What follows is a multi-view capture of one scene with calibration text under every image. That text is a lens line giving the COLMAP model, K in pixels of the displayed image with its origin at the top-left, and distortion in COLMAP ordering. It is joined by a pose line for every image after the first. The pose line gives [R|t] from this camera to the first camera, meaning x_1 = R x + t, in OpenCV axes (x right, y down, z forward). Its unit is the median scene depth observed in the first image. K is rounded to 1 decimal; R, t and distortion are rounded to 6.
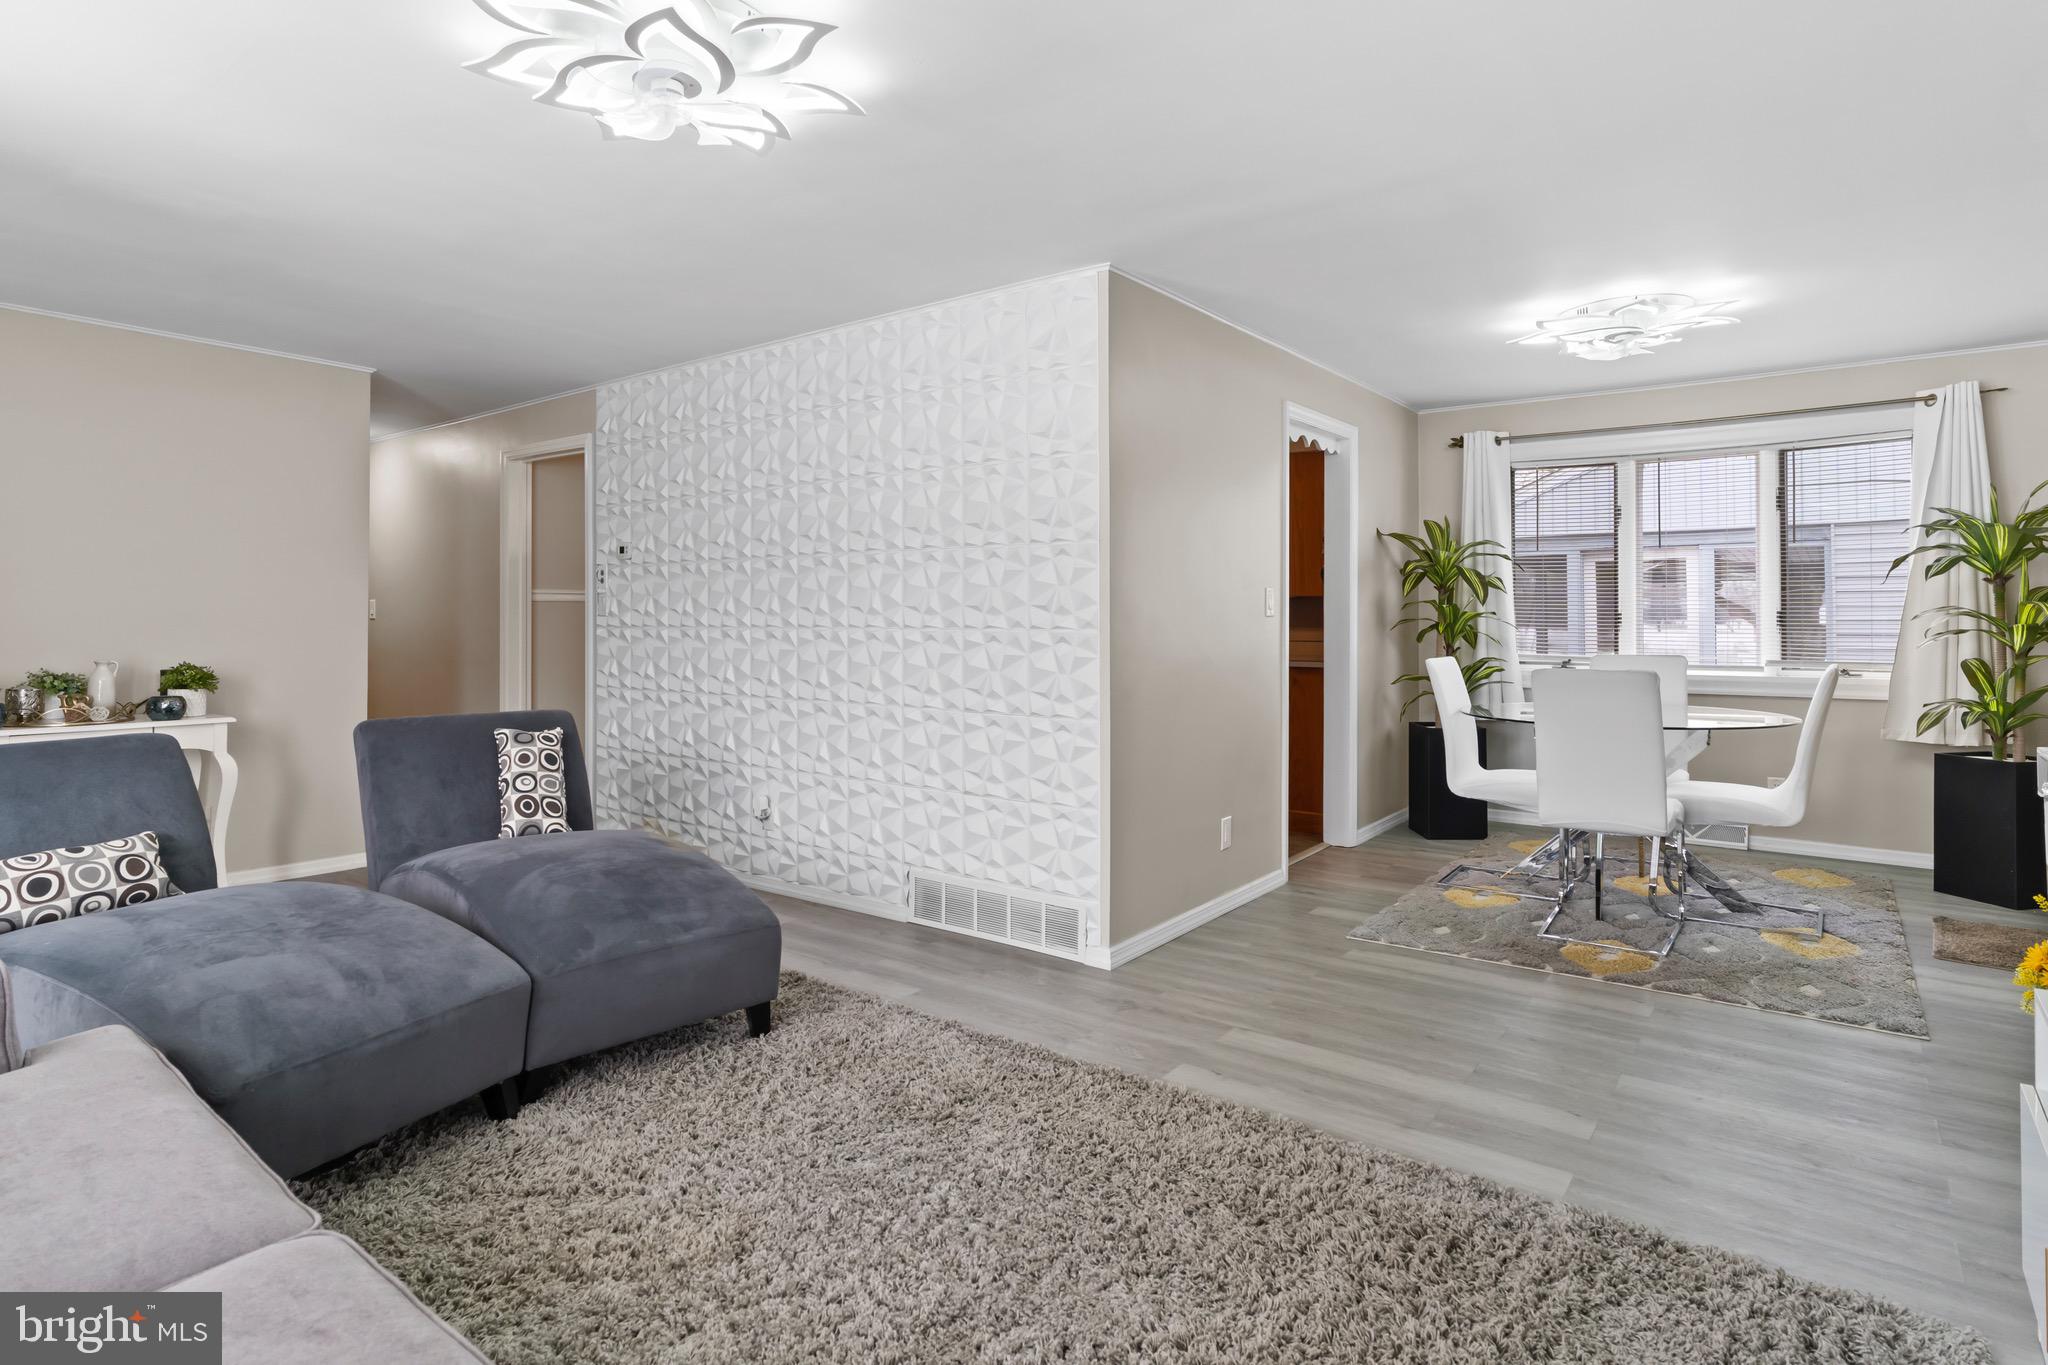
lens RADIAL K [[1048.2, 0, 1026.9], [0, 1048.2, 608.2], [0, 0, 1]] dist [-0.013627, 0.004885]
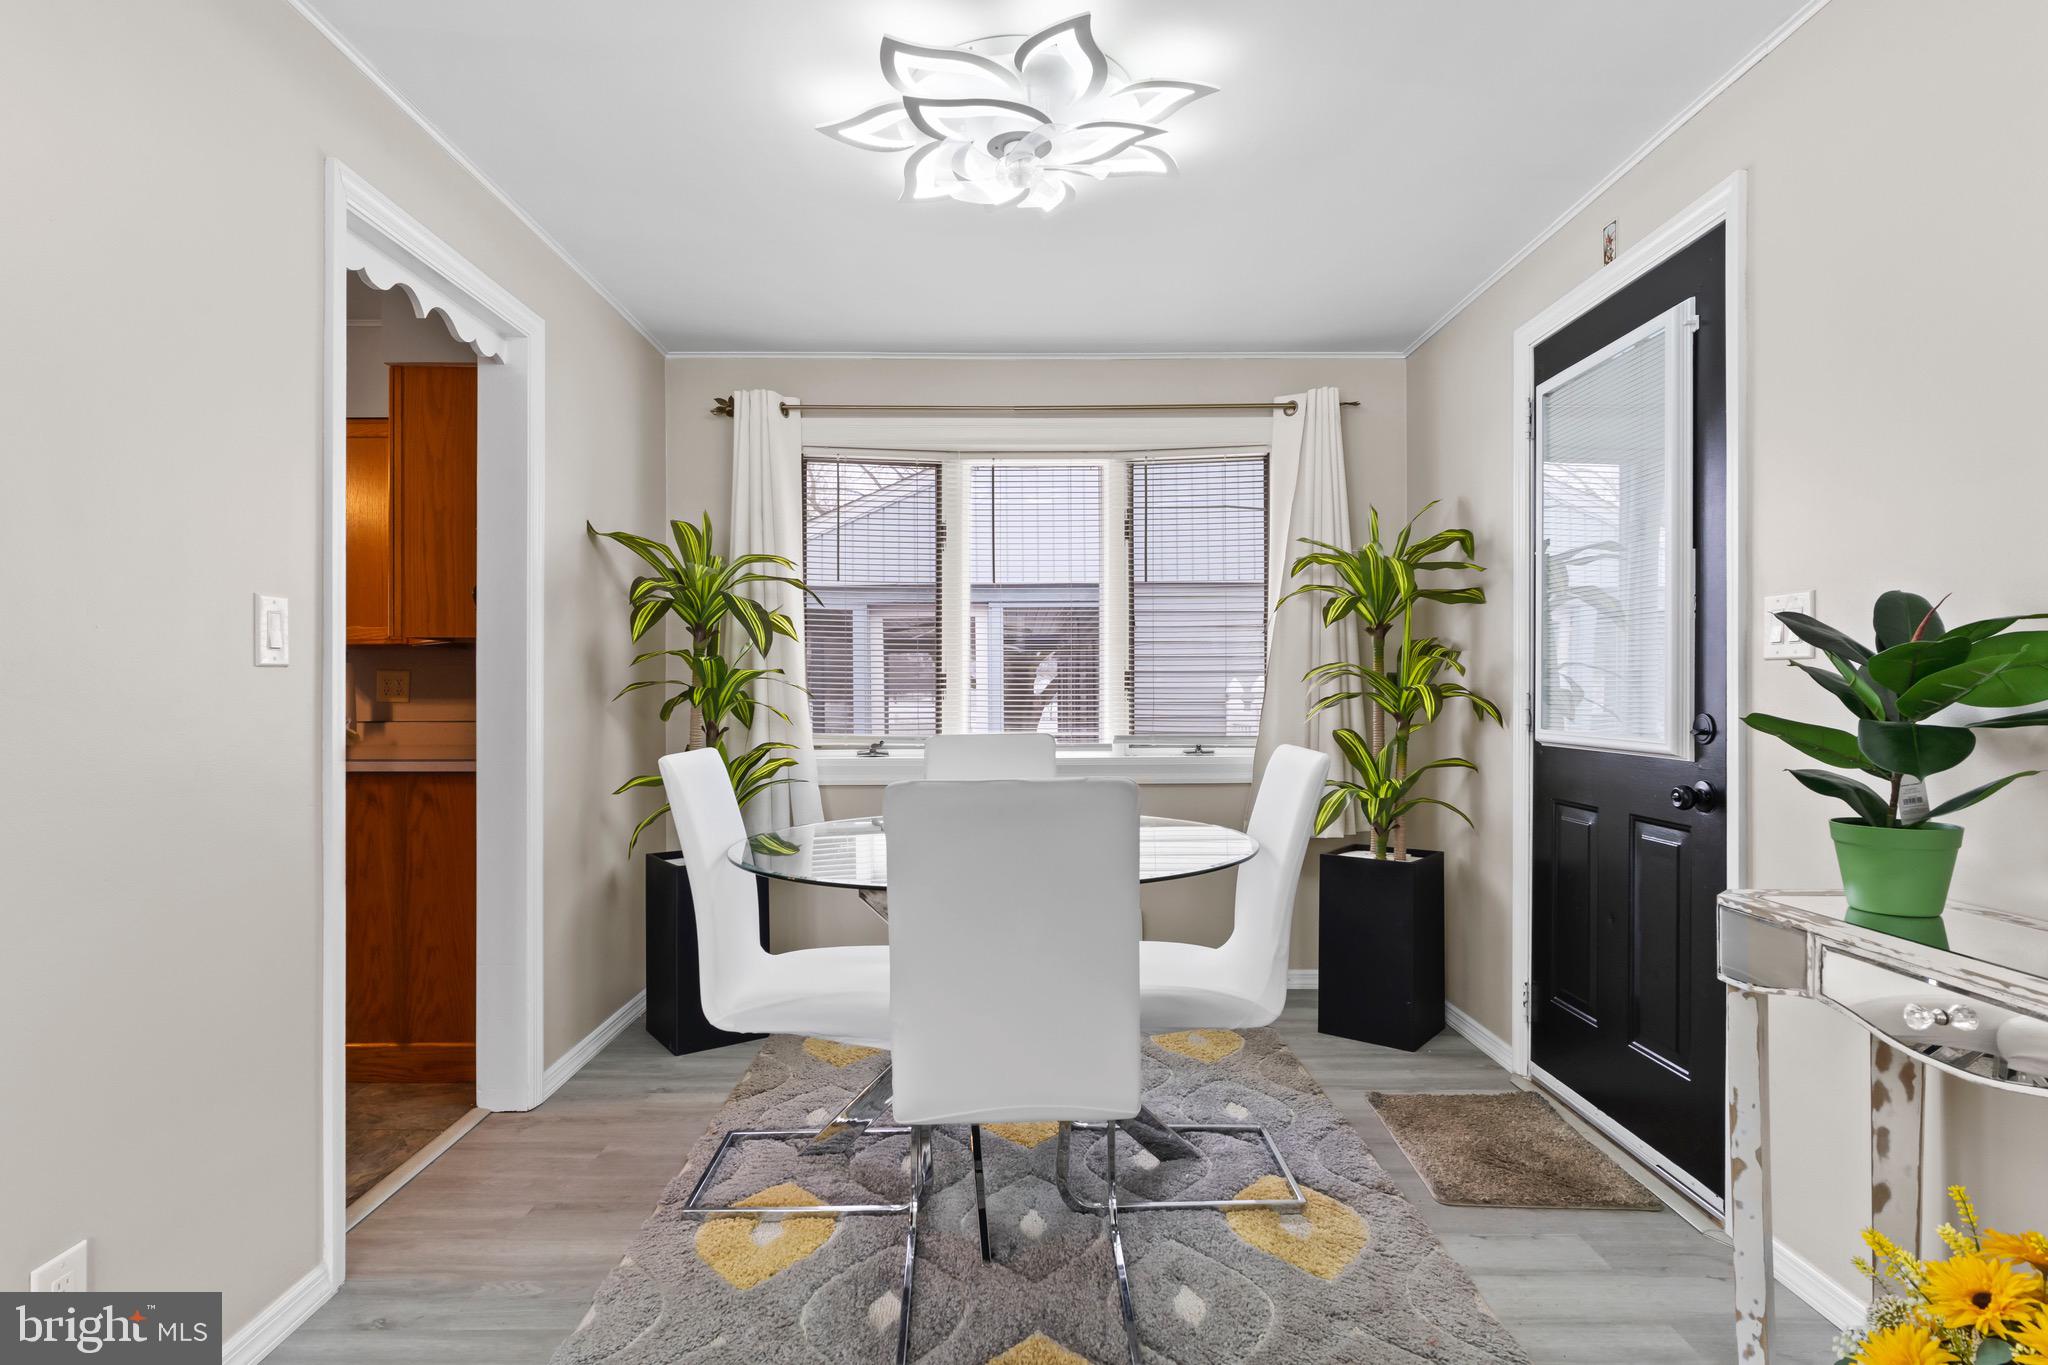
lens RADIAL K [[1048.2, 0, 1012.5], [0, 1048.2, 696.7], [0, 0, 1]] dist [-0.013627, 0.004885]
pose [[0.795710, -0.004537, 0.605661, 0.178601], [-0.003471, 0.999921, 0.012050, 0.011849], [-0.605668, -0.011691, 0.795632, 0.418367]]
